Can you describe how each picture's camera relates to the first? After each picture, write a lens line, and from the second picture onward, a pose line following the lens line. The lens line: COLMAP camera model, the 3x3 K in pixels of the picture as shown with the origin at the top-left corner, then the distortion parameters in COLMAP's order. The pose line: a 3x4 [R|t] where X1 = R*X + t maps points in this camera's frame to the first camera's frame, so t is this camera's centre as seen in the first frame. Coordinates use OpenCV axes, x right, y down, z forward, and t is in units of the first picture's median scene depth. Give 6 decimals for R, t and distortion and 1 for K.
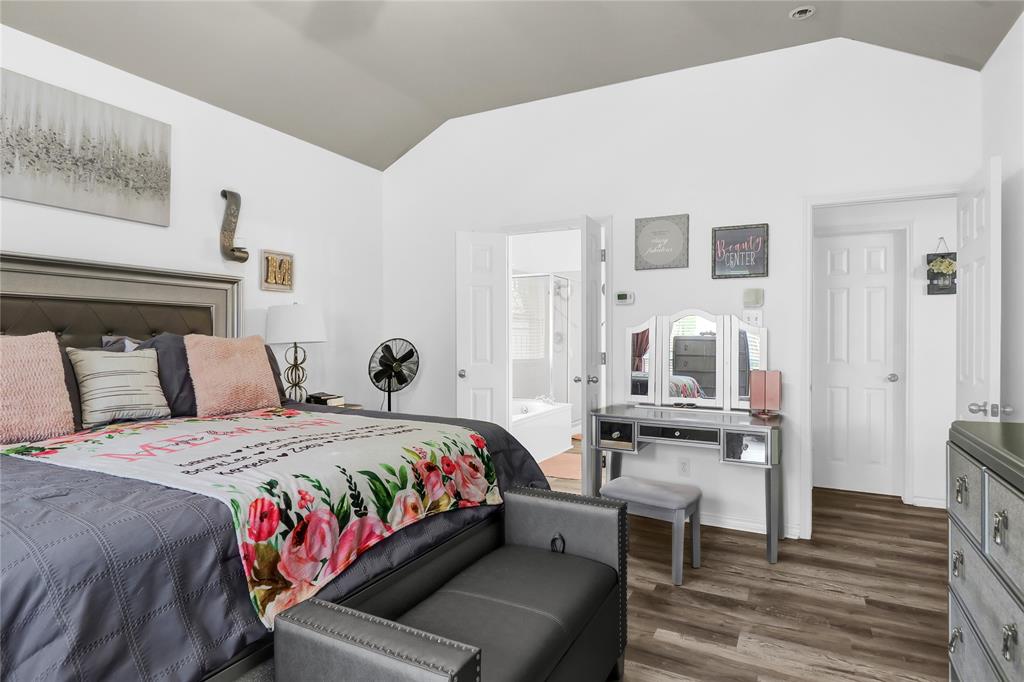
lens RADIAL K [[565.9, 0, 502.7], [0, 565.9, 338.6], [0, 0, 1]] dist [0.000535, -0.010216]
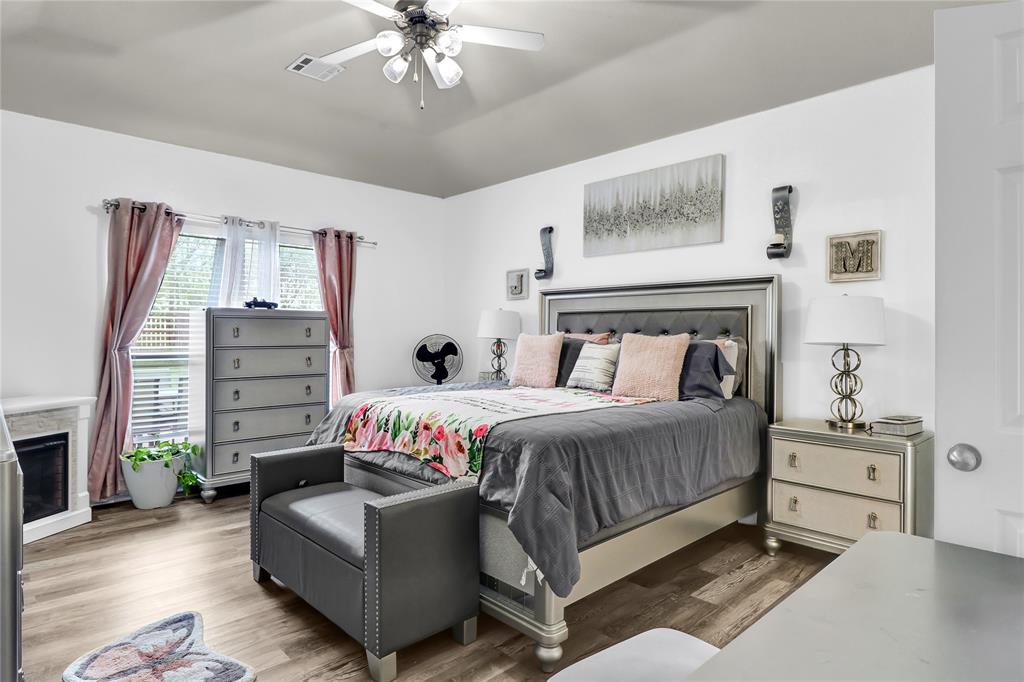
lens RADIAL K [[565.9, 0, 502.7], [0, 565.9, 338.6], [0, 0, 1]] dist [0.000535, -0.010216]
pose [[-0.318654, 0.002398, -0.947868, 0.757147], [-0.012956, 0.999892, 0.006886, 0.000182], [0.947783, 0.014475, -0.318589, 1.088849]]
